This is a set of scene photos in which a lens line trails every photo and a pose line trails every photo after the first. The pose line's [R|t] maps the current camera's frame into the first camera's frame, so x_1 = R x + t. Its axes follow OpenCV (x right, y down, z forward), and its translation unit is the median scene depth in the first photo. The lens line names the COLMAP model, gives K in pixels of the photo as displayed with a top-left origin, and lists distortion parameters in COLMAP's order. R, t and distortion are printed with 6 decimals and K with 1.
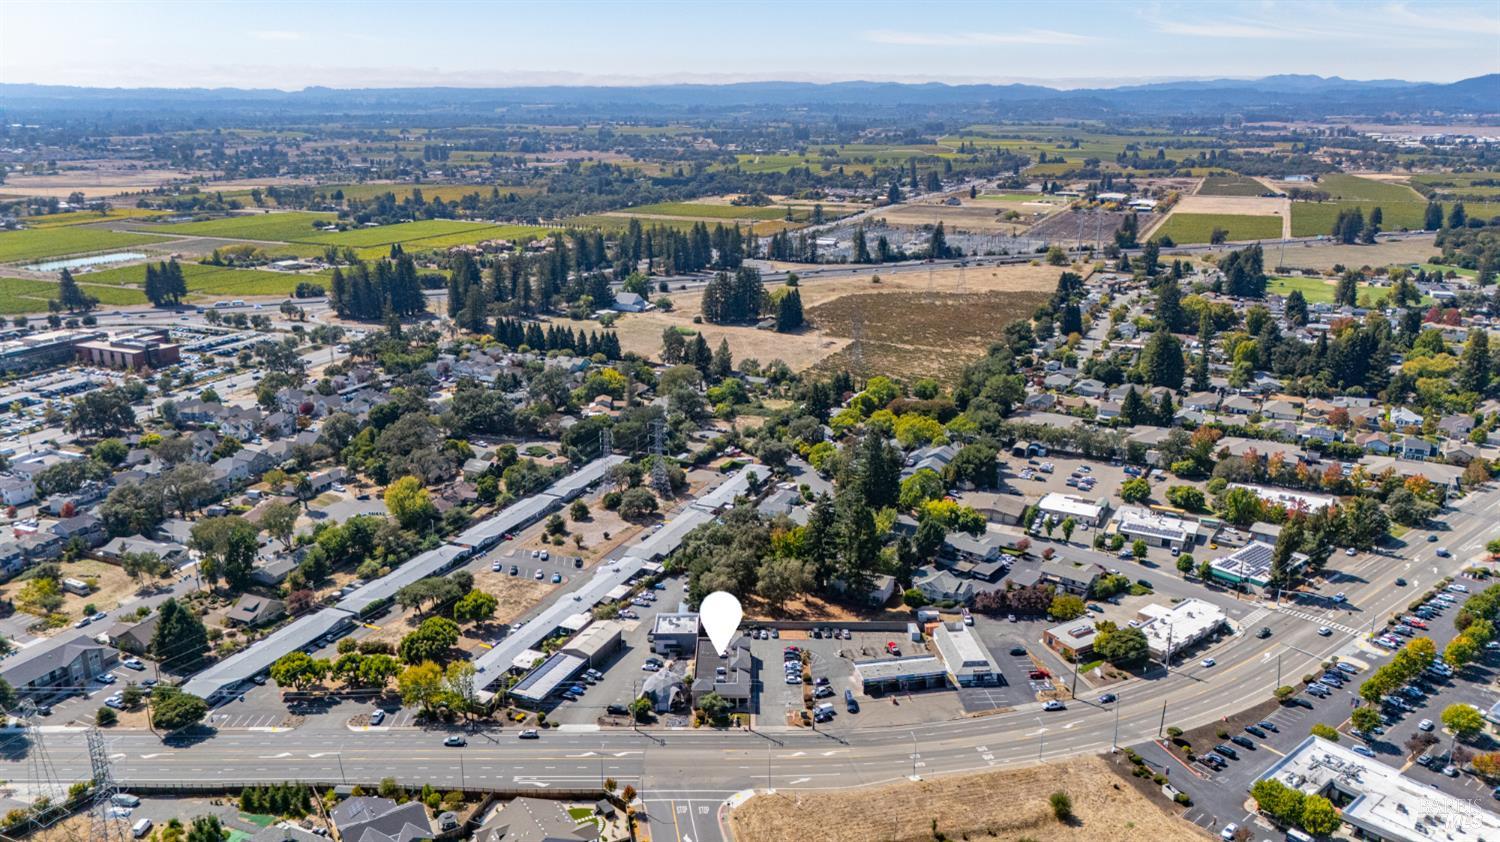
lens RADIAL K [[1104.7, 0, 756.2], [0, 1104.7, 388.8], [0, 0, 1]] dist [0.082985, -0.097861]
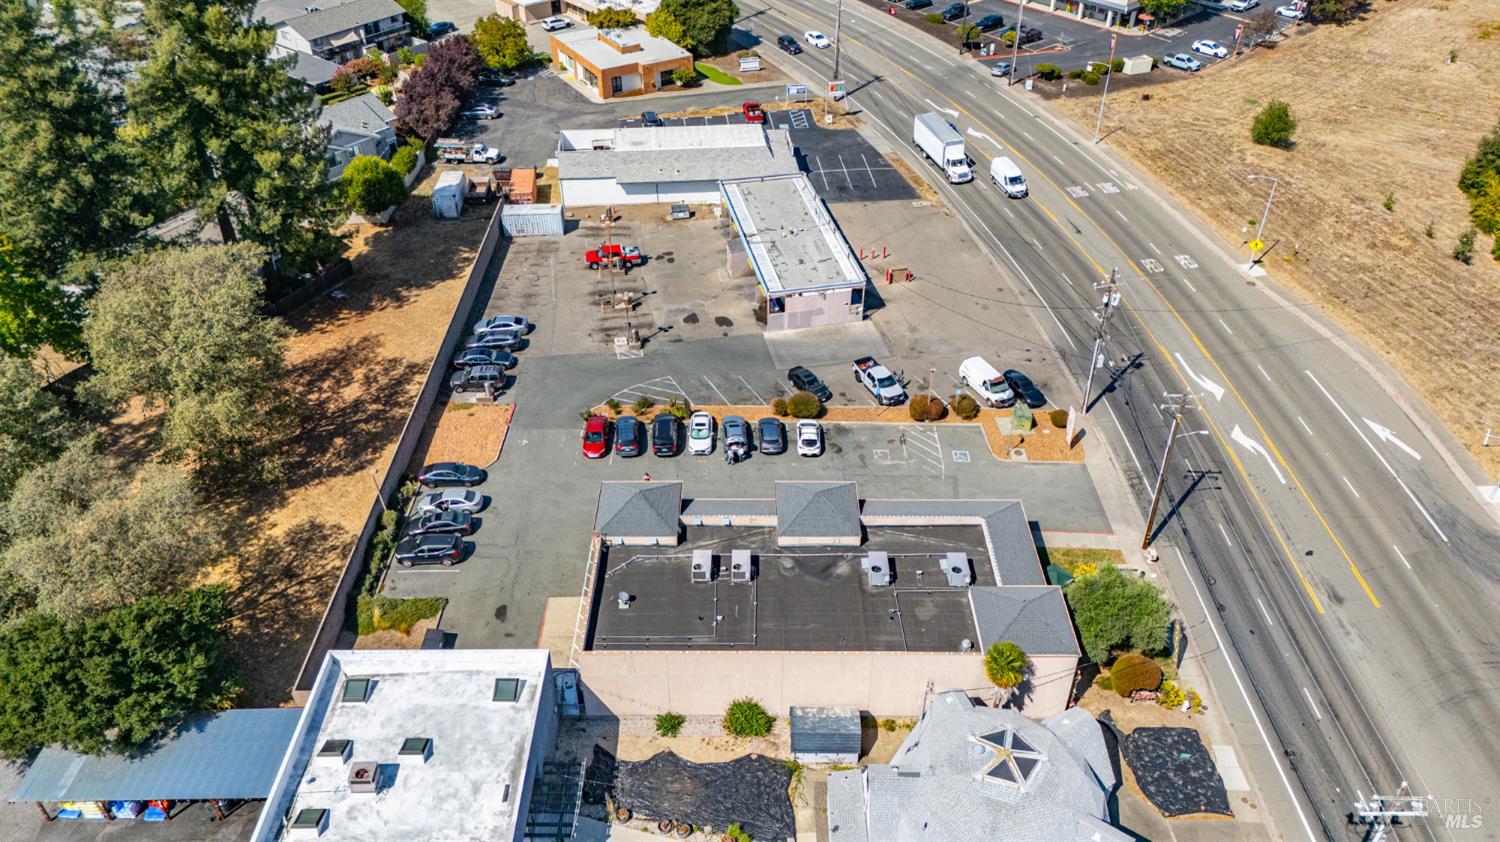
lens RADIAL K [[1102.1, 0, 750.0], [0, 1102.1, 421.0], [0, 0, 1]] dist [0.077352, -0.079345]
pose [[0.008520, -0.604665, 0.796434, -0.174458], [0.255312, 0.771381, 0.582913, 0.077978], [-0.966821, 0.198372, 0.160951, 0.869113]]
